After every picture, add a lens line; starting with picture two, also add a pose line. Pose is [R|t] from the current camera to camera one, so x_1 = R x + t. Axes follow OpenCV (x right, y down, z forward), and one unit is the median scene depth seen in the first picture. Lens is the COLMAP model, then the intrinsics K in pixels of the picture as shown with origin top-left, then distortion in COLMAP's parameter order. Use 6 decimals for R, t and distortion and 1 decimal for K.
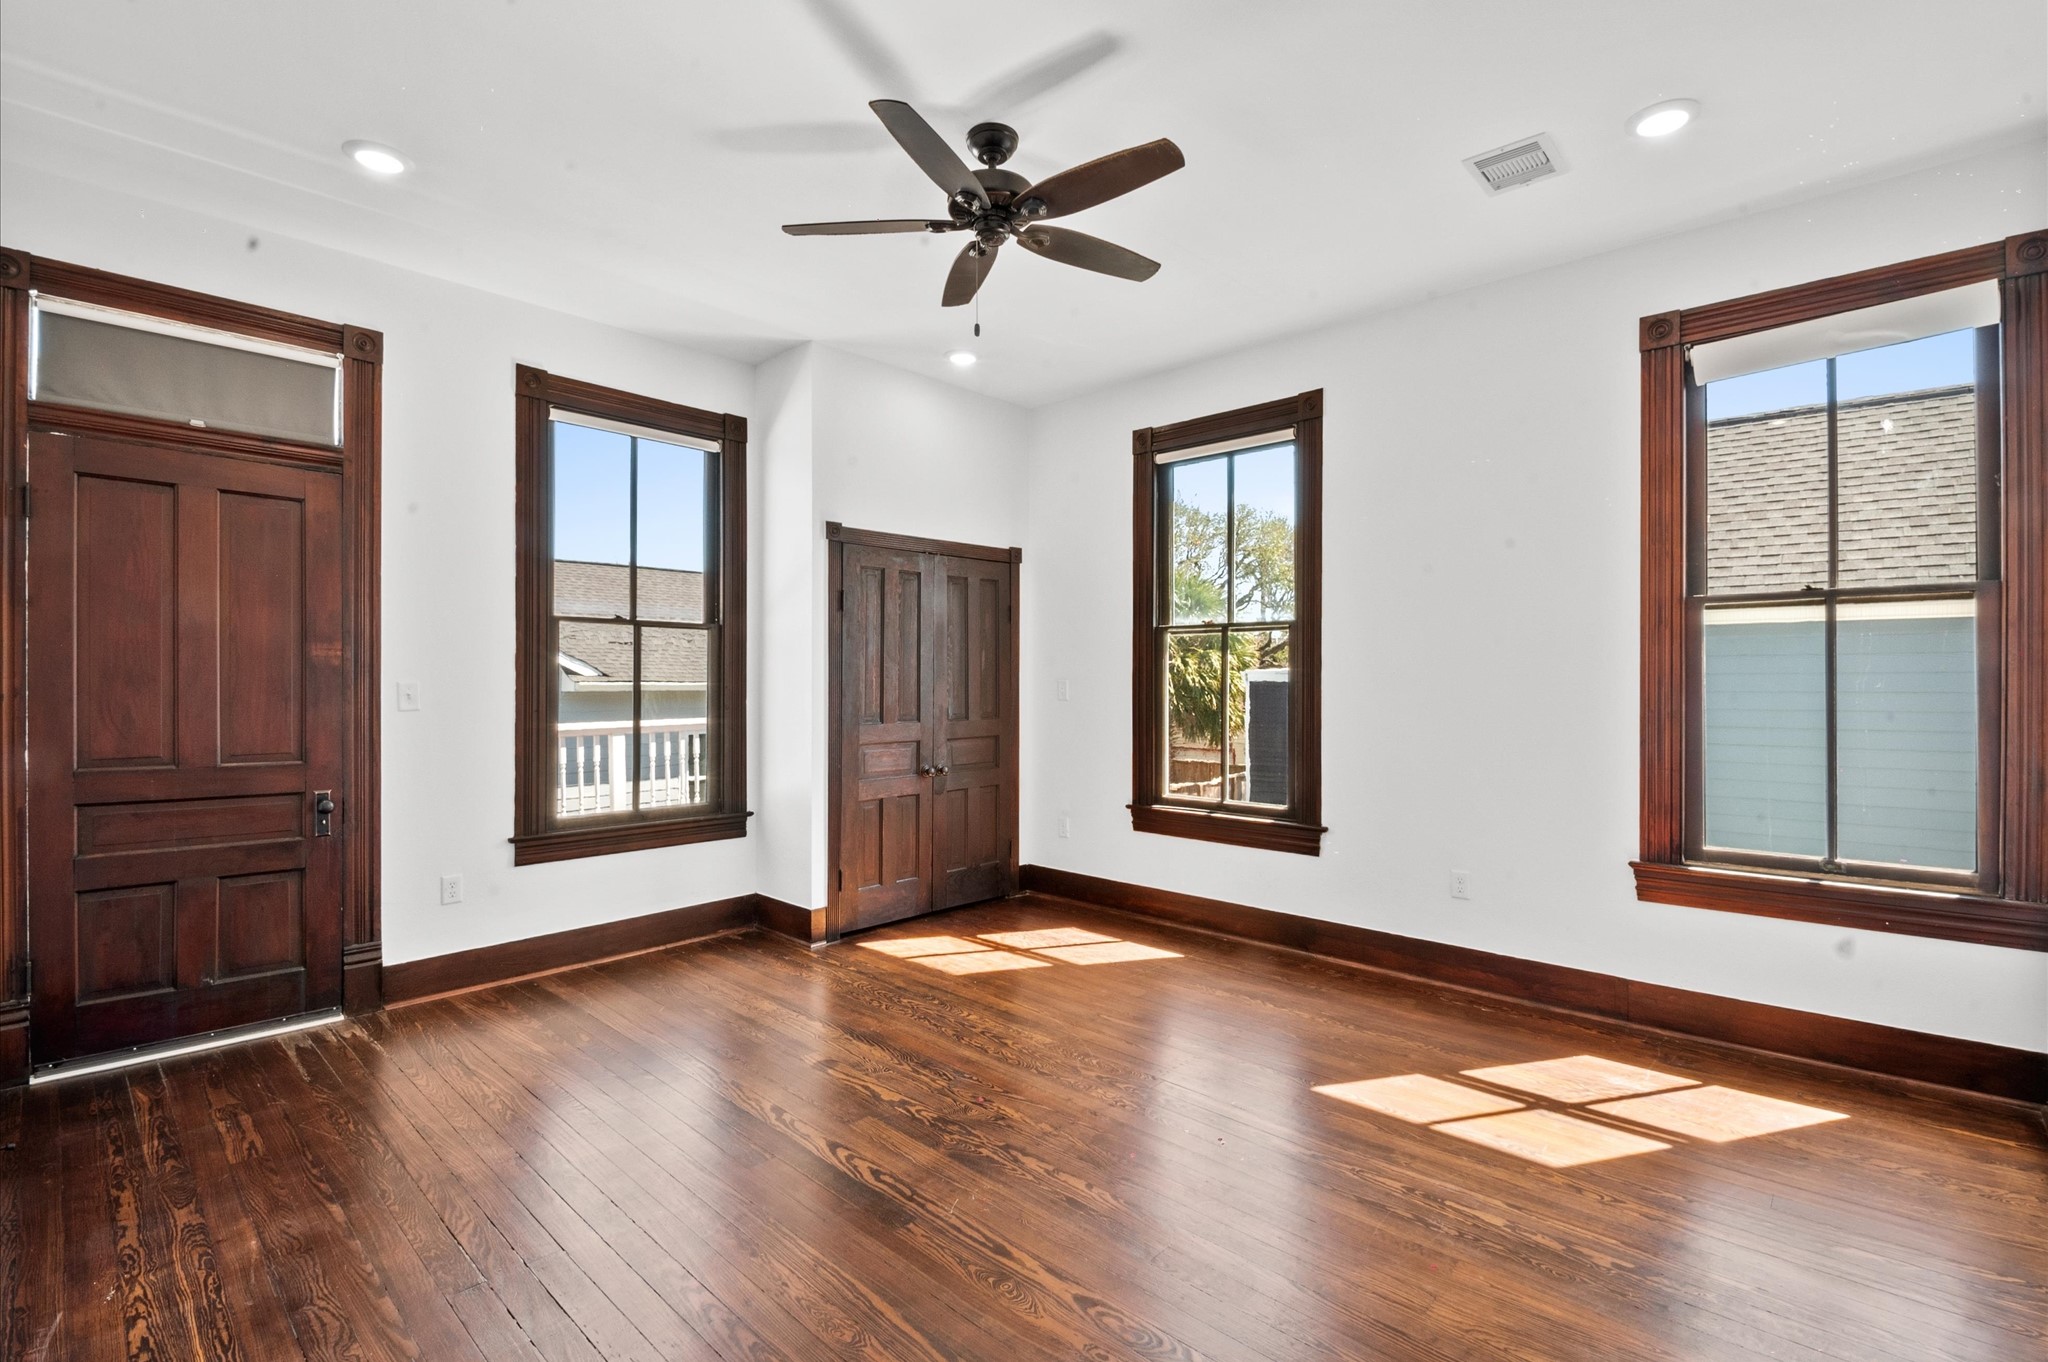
lens RADIAL K [[937.1, 0, 977.5], [0, 937.1, 689.7], [0, 0, 1]] dist [0.004893, -0.005545]
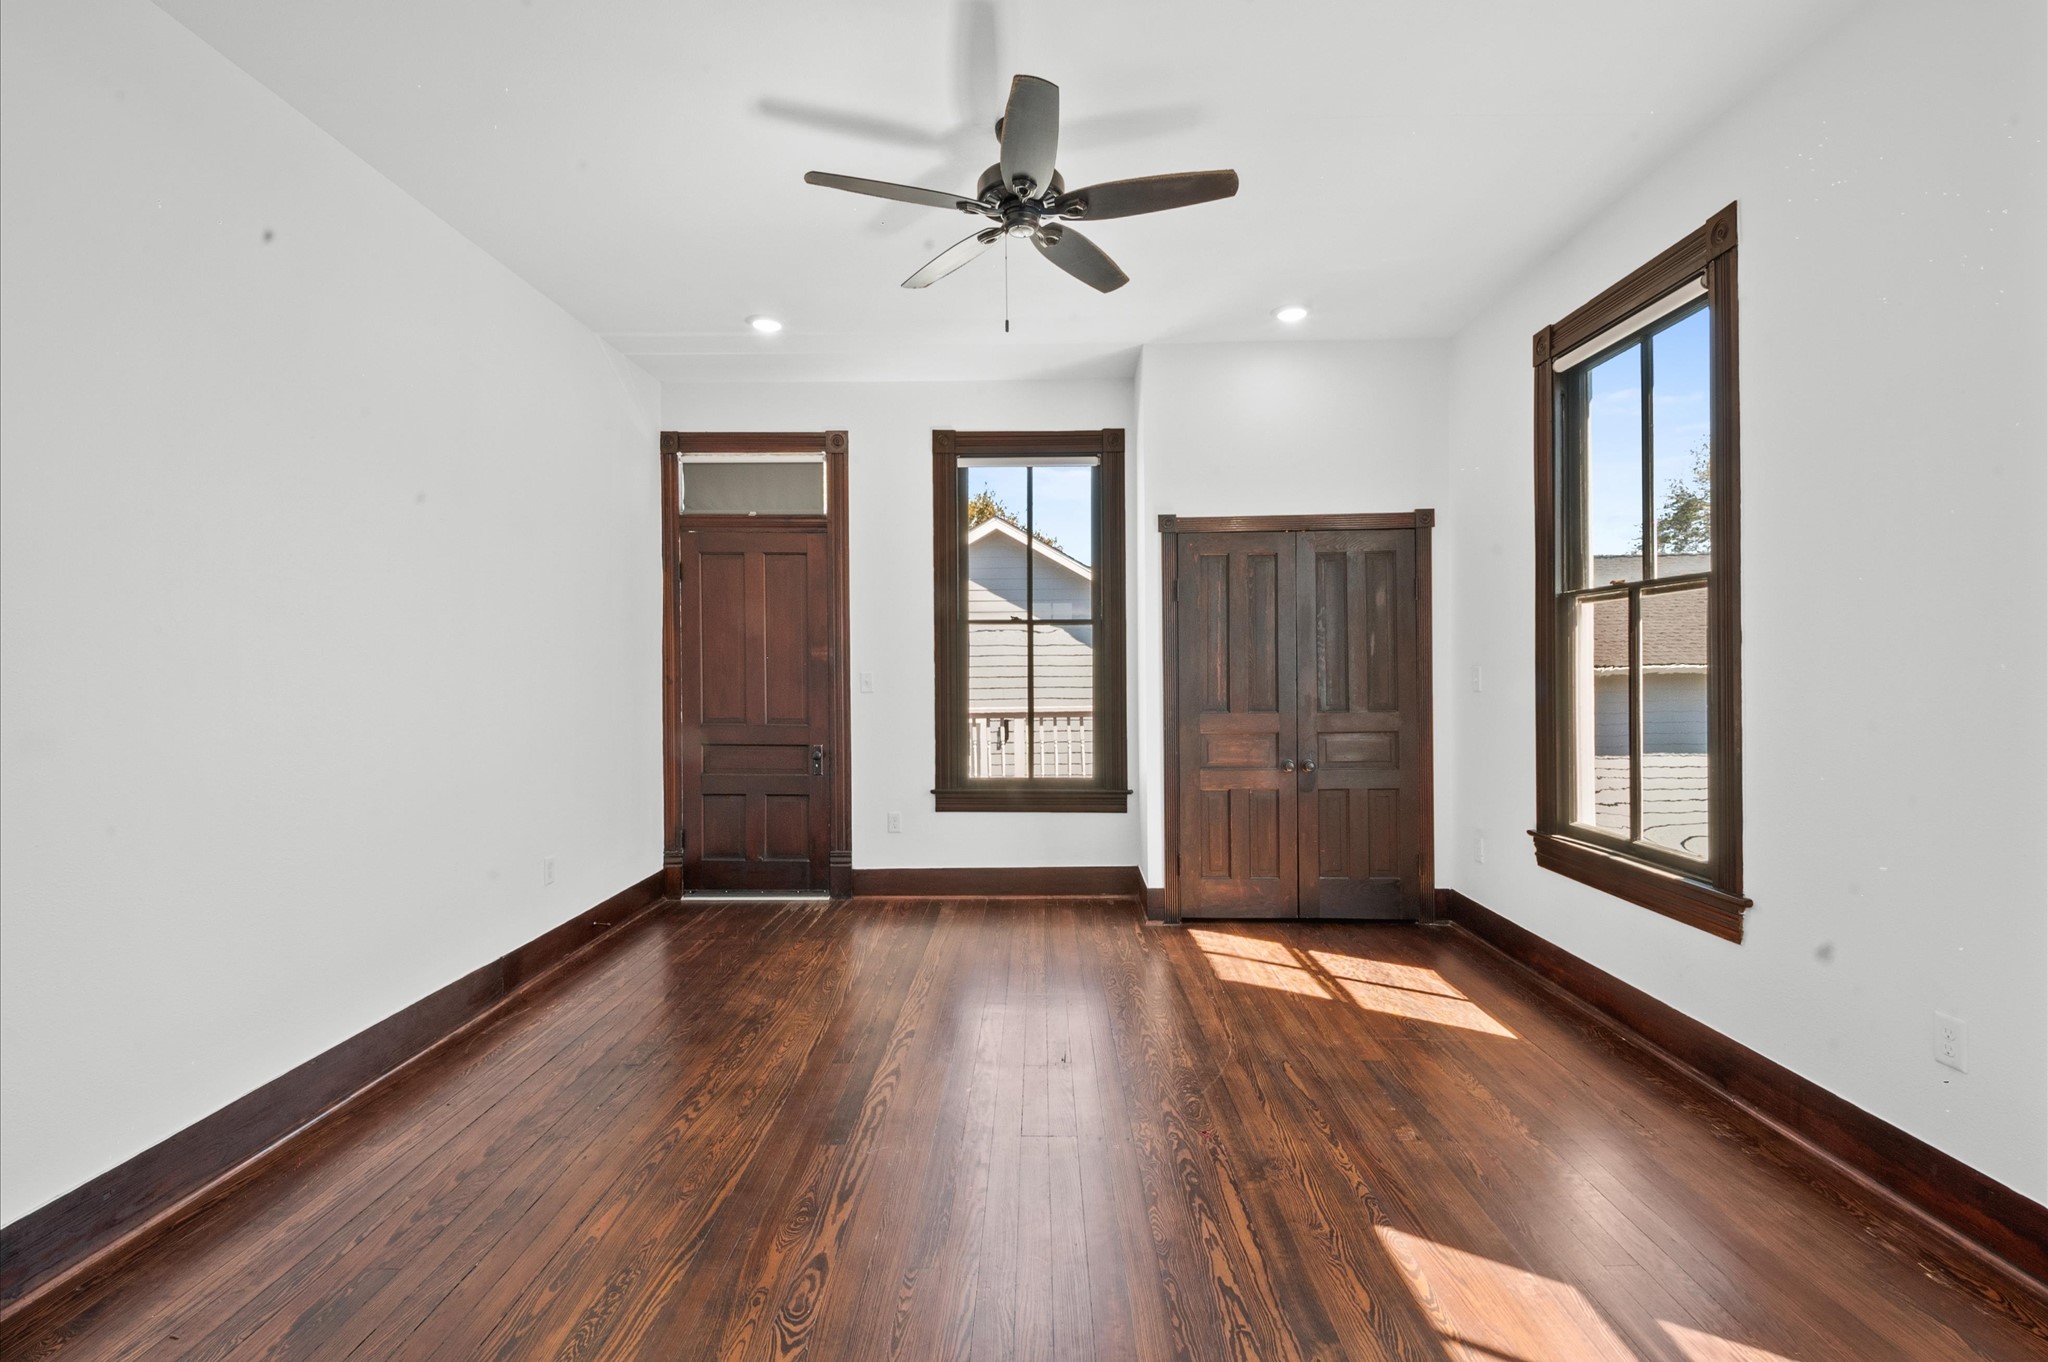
lens RADIAL K [[888.6, 0, 1028.3], [0, 888.6, 680.0], [0, 0, 1]] dist [0.014345, -0.011575]
pose [[0.673711, 0.003242, -0.738987, 0.475119], [-0.000934, 0.999993, 0.003536, -0.001221], [0.738994, -0.001692, 0.673710, 0.236606]]
